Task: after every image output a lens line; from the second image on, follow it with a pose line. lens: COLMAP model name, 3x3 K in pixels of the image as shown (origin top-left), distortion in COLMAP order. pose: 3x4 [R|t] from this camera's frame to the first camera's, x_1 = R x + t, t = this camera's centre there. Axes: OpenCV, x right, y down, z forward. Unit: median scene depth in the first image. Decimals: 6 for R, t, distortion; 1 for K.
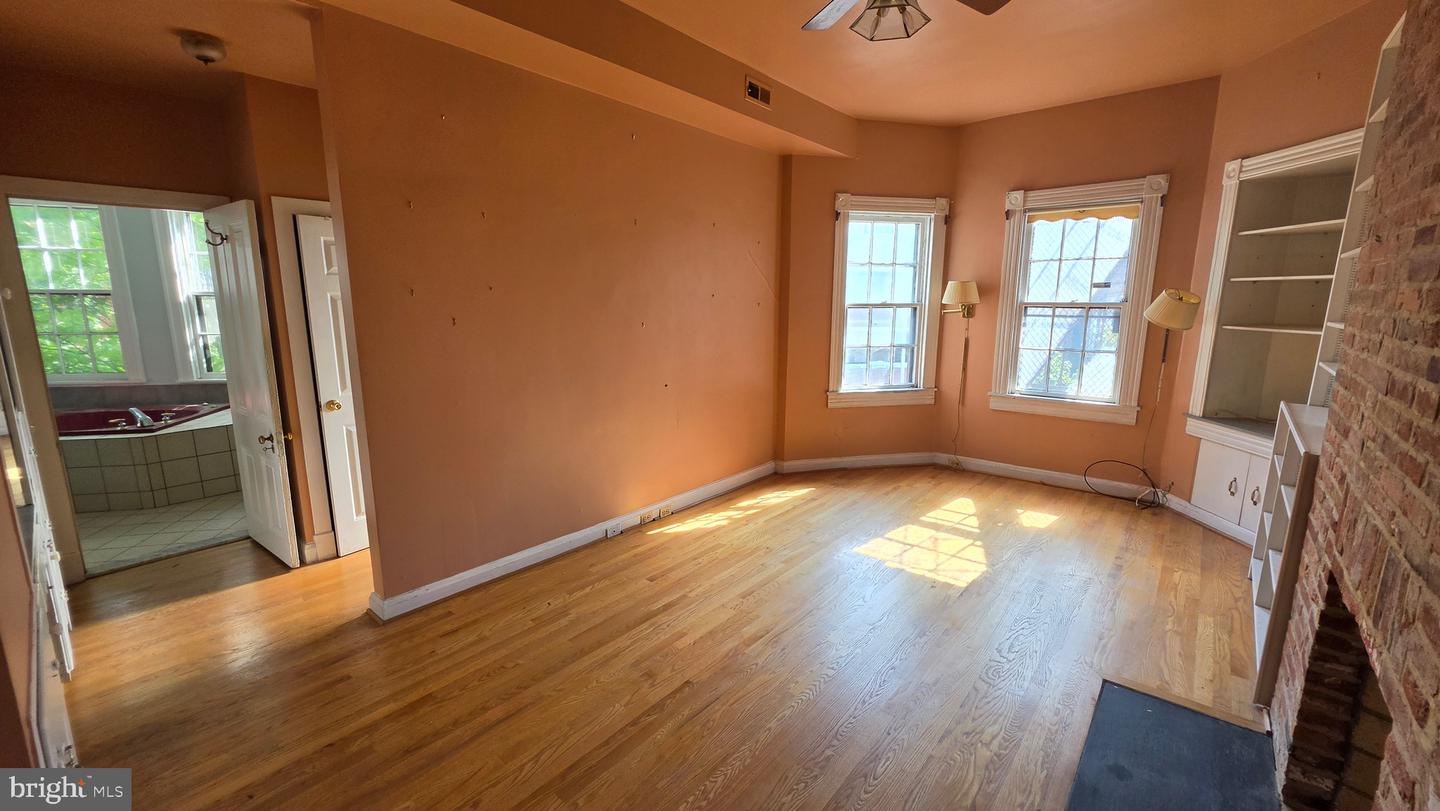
lens RADIAL K [[582.5, 0, 726.8], [0, 582.5, 404.4], [0, 0, 1]] dist [-0.003180, -0.000543]
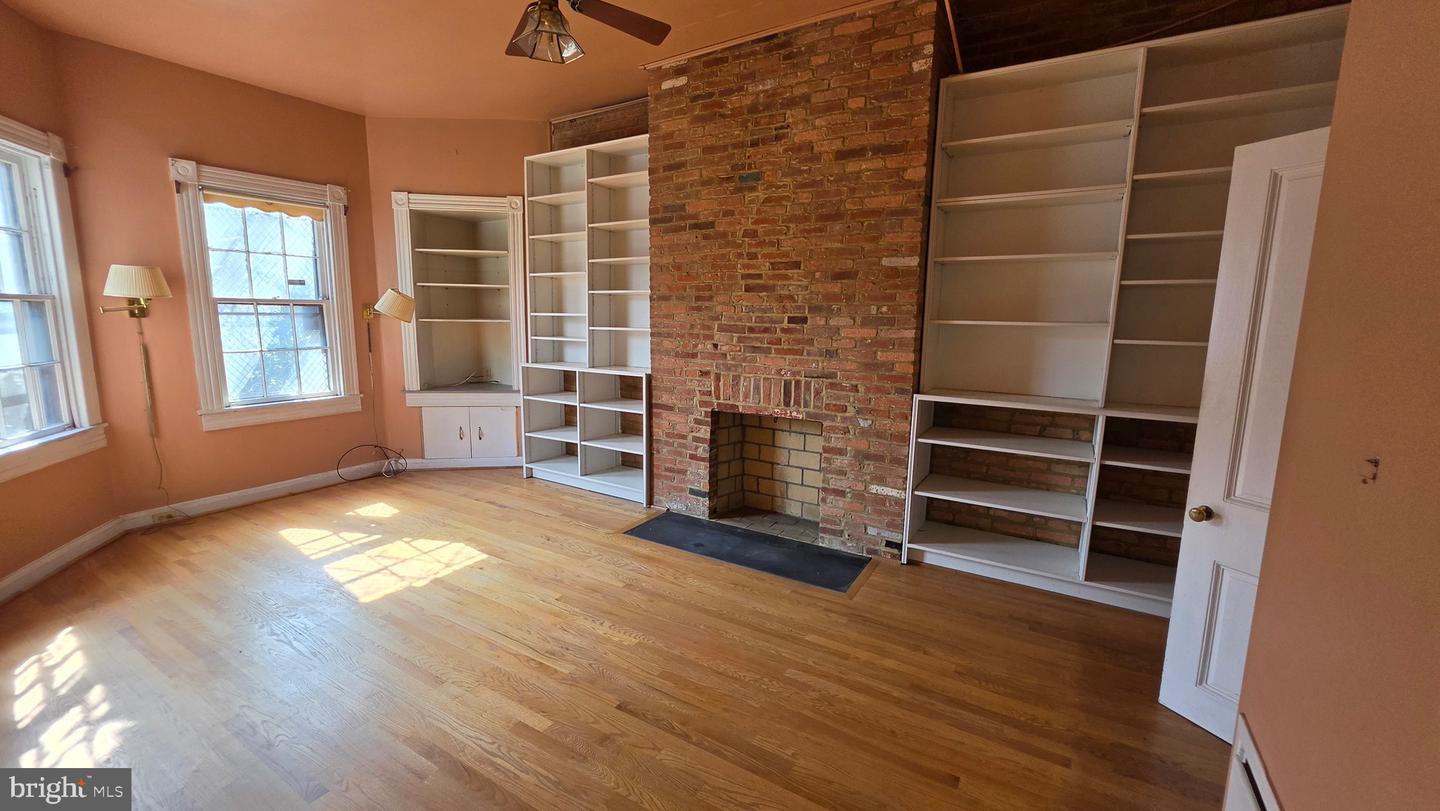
lens RADIAL K [[582.5, 0, 719.4], [0, 582.5, 399.9], [0, 0, 1]] dist [-0.003180, -0.000543]
pose [[-0.158329, -0.146070, 0.976522, -0.487082], [0.164414, 0.971289, 0.171945, -0.062702], [-0.973602, 0.187777, -0.129767, 0.471022]]
